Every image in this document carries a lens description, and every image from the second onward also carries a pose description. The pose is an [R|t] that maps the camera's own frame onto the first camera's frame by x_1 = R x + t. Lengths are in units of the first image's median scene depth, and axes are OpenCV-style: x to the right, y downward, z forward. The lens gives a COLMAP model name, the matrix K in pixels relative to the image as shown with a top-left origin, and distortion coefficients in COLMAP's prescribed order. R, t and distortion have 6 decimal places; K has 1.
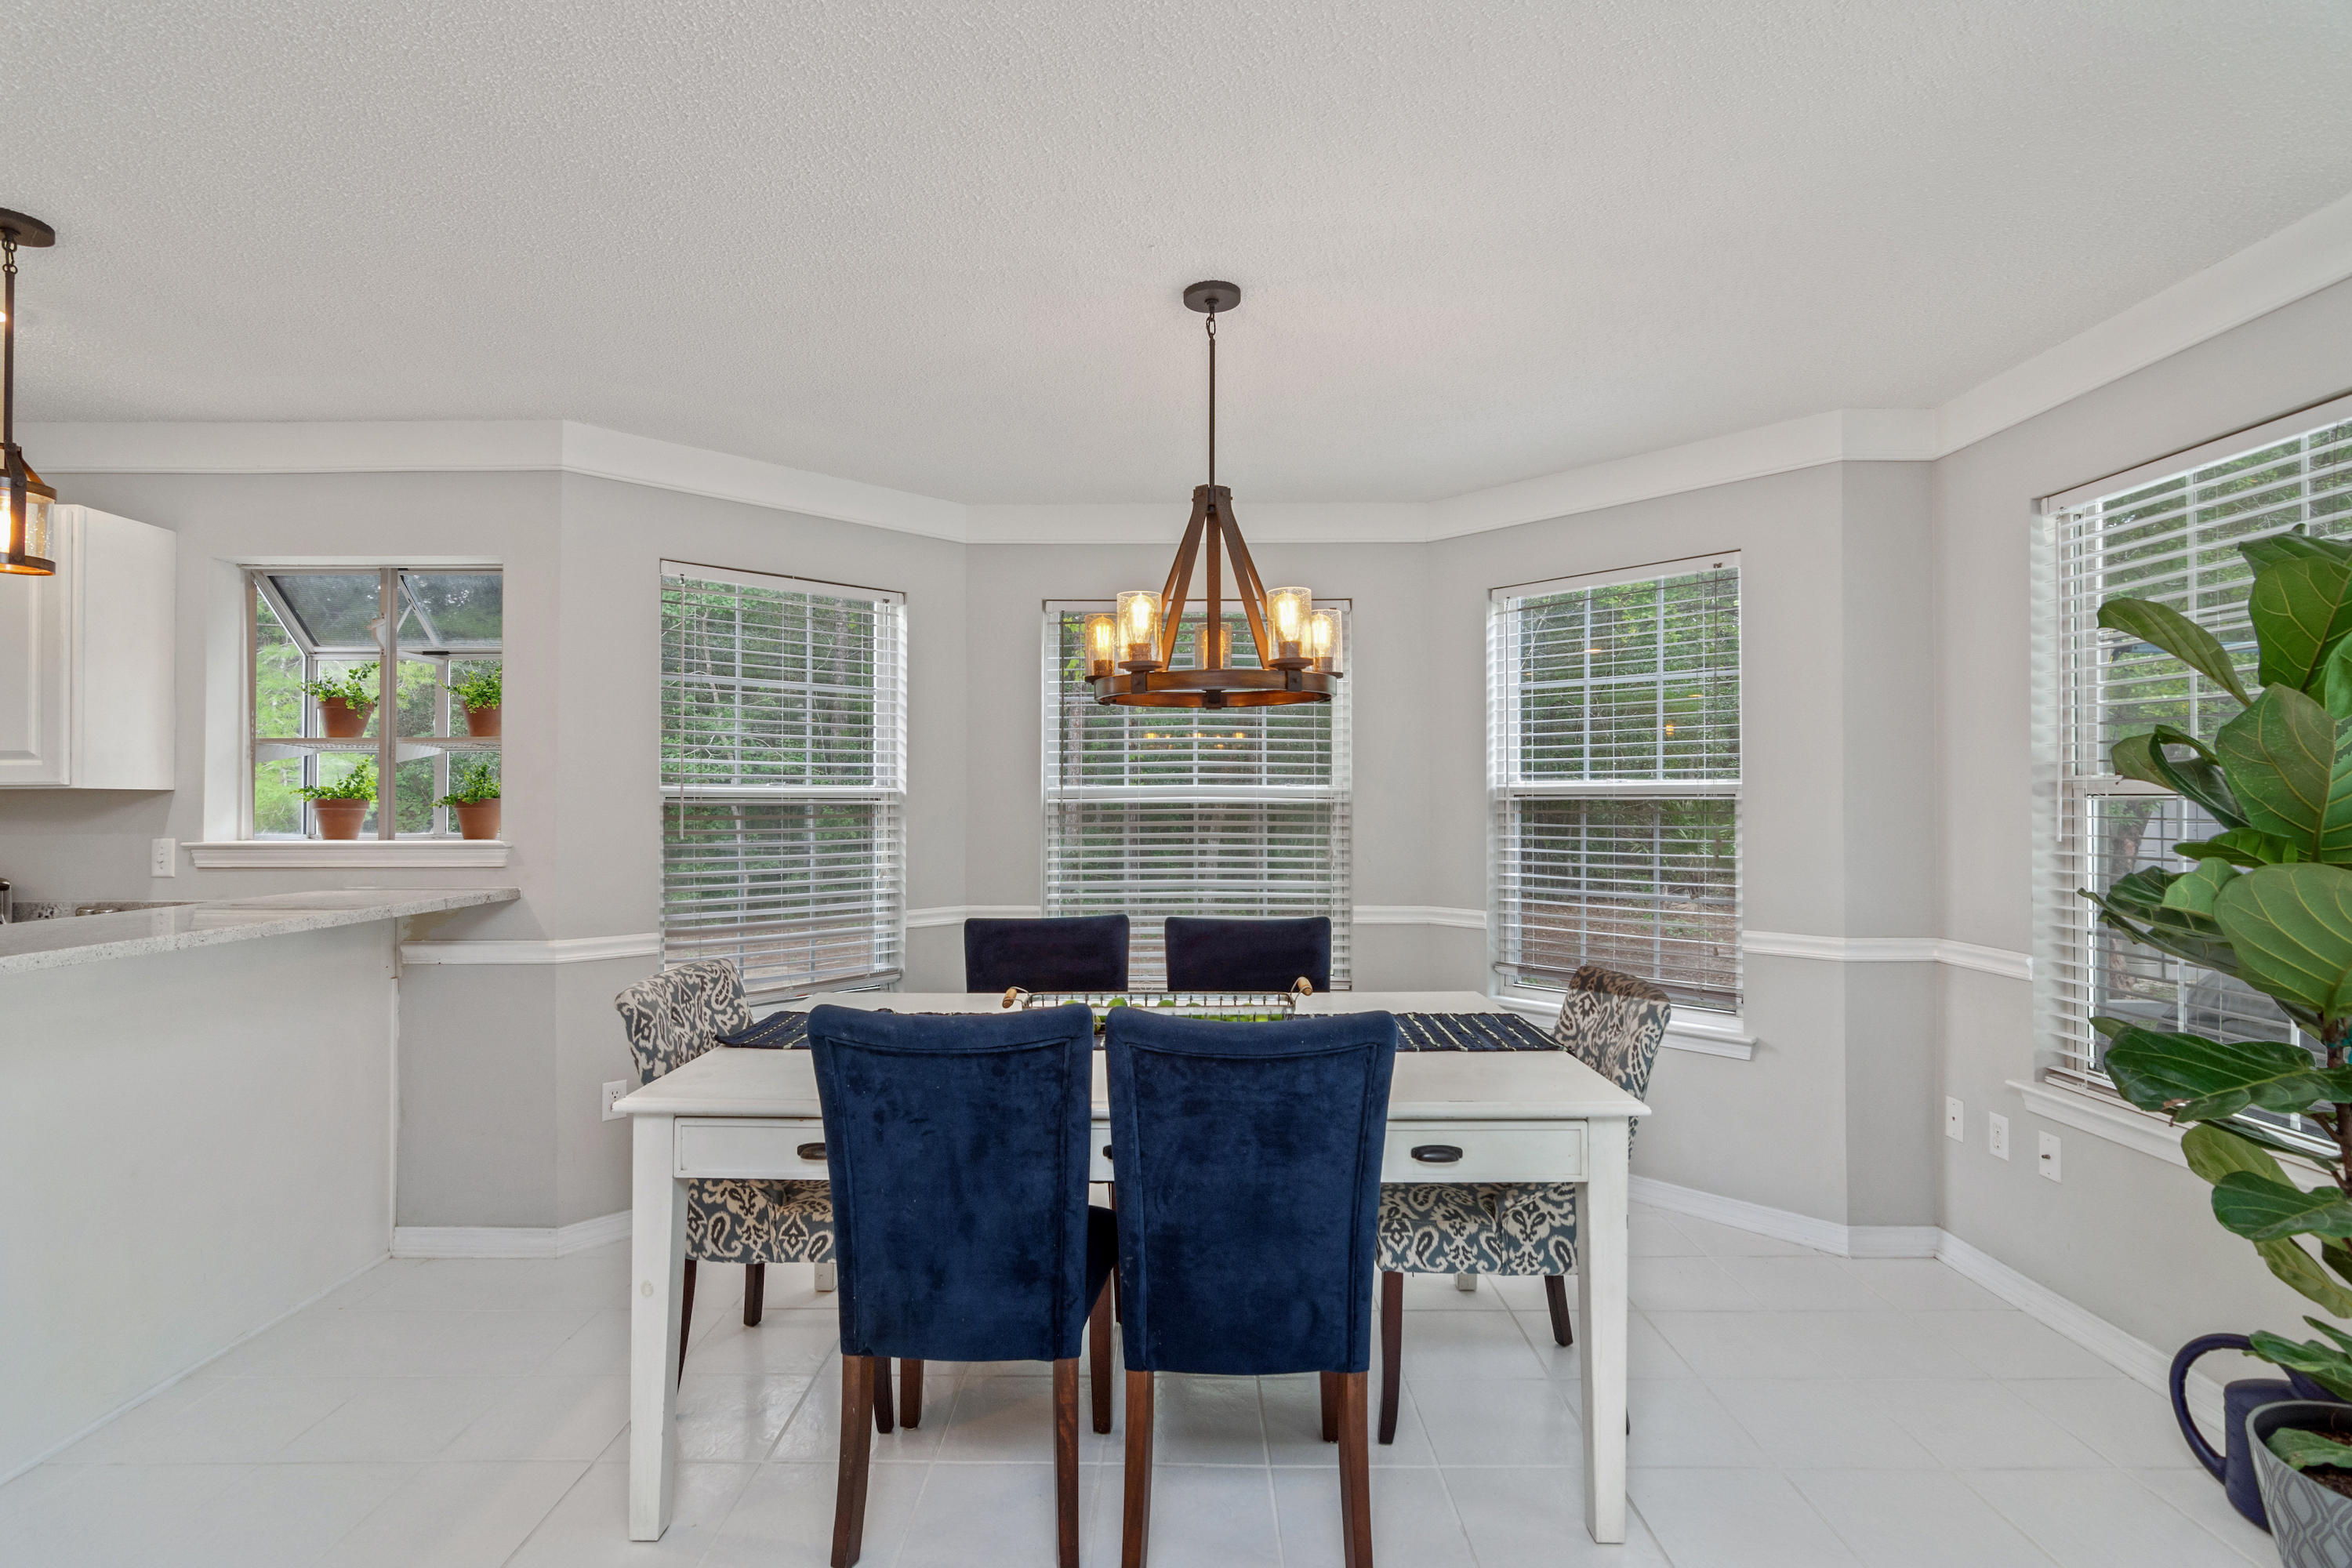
lens RADIAL K [[1118.8, 0, 1185.8], [0, 1118.8, 789.4], [0, 0, 1]] dist [-0.002169, 0.002039]
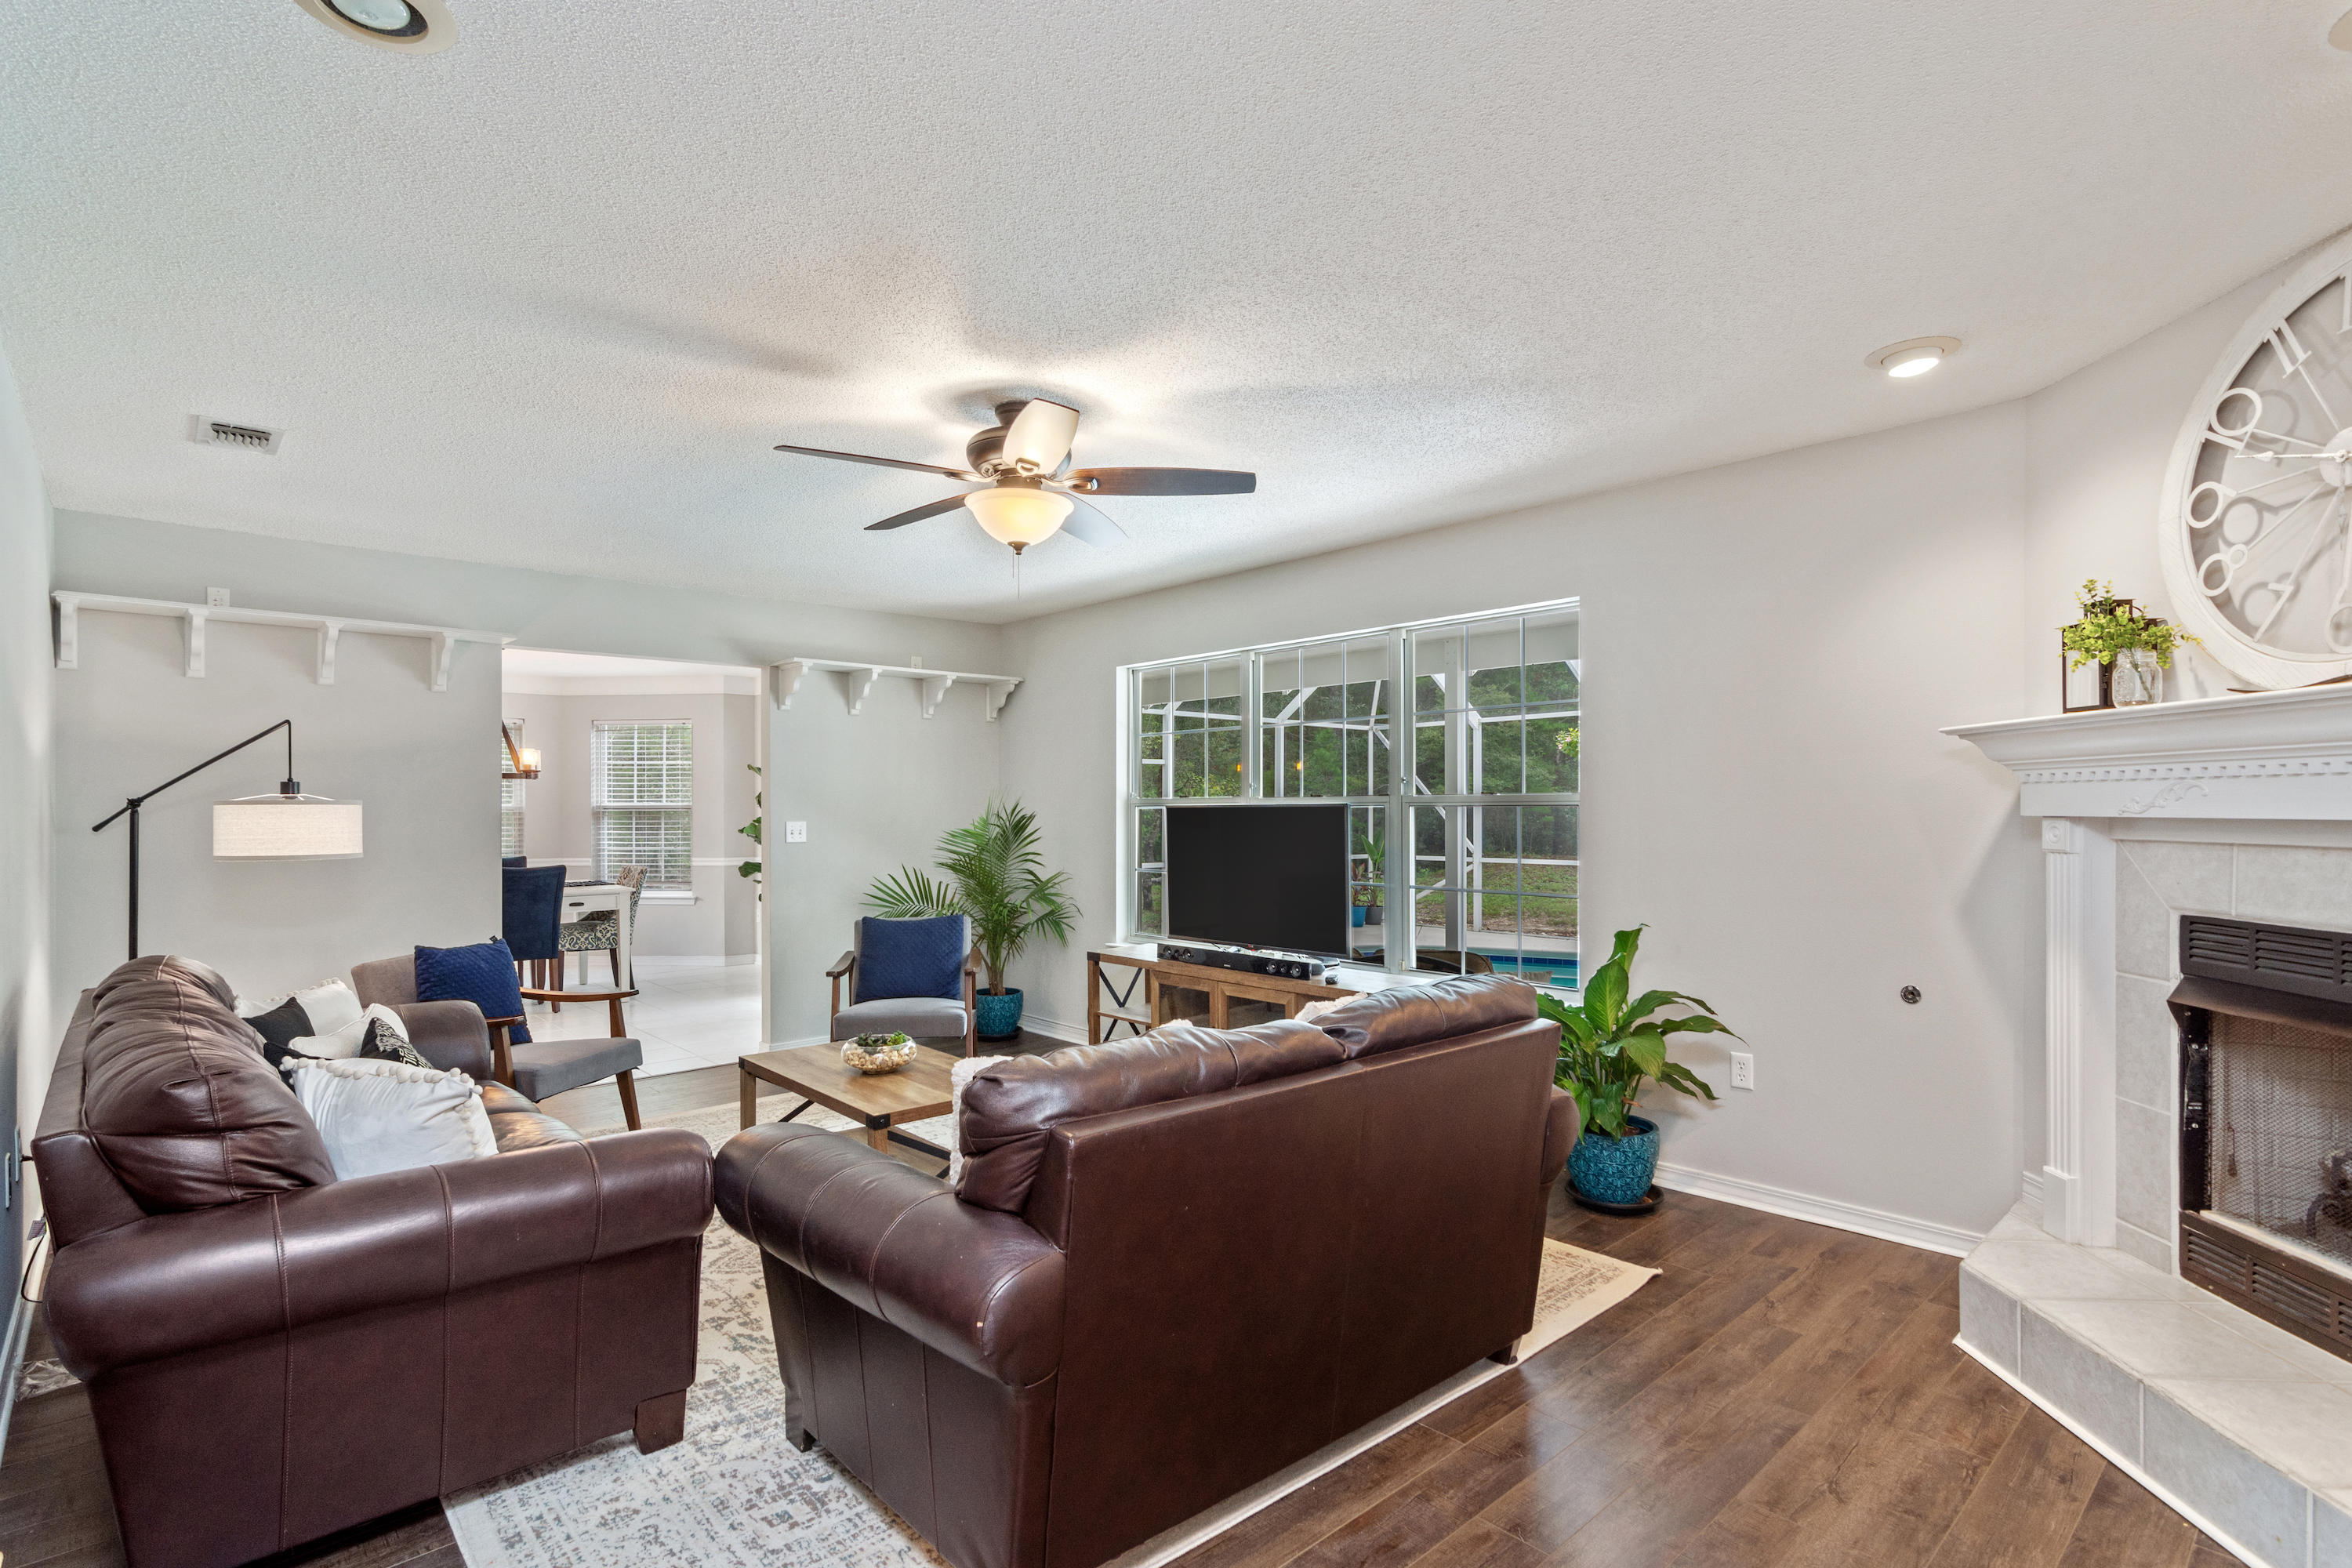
lens RADIAL K [[1118.8, 0, 1168.4], [0, 1118.8, 788.5], [0, 0, 1]] dist [-0.002169, 0.002039]
pose [[0.735819, 0.010360, 0.677098, -0.547885], [-0.011903, 0.999926, -0.002365, -0.057170], [-0.677073, -0.006319, 0.735889, -1.970963]]
